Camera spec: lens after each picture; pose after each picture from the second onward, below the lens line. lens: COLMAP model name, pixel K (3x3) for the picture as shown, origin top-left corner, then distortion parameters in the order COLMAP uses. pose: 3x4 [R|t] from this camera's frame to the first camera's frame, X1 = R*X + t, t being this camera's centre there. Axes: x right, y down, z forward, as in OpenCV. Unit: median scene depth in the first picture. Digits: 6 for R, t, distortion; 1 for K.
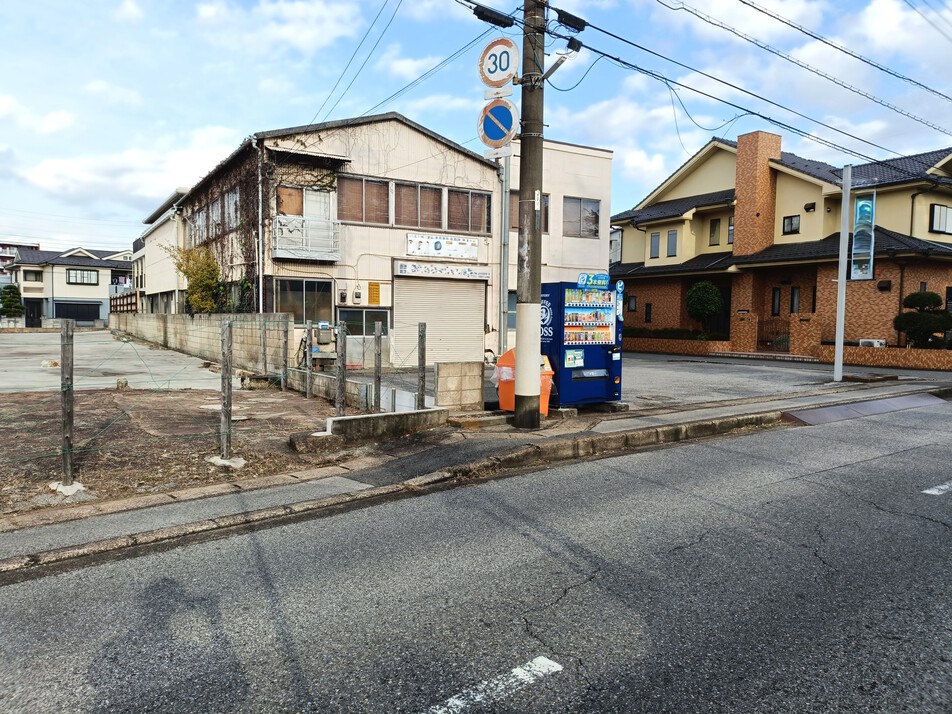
lens RADIAL K [[698.5, 0, 476.0], [0, 698.5, 357.0], [0, 0, 1]] dist [0.057436, -0.059756]
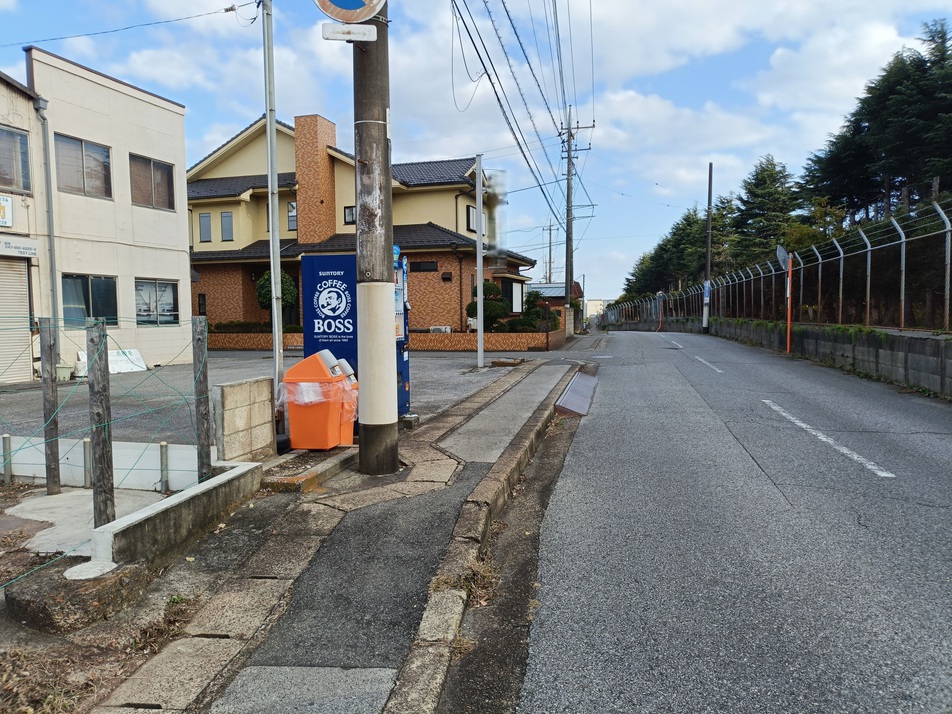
lens RADIAL K [[698.5, 0, 476.0], [0, 698.5, 357.0], [0, 0, 1]] dist [0.057436, -0.059756]
pose [[0.754032, -0.062152, 0.653891, -0.104553], [0.055620, 0.997979, 0.030720, -0.008160], [-0.654479, 0.013205, 0.755965, 0.162745]]
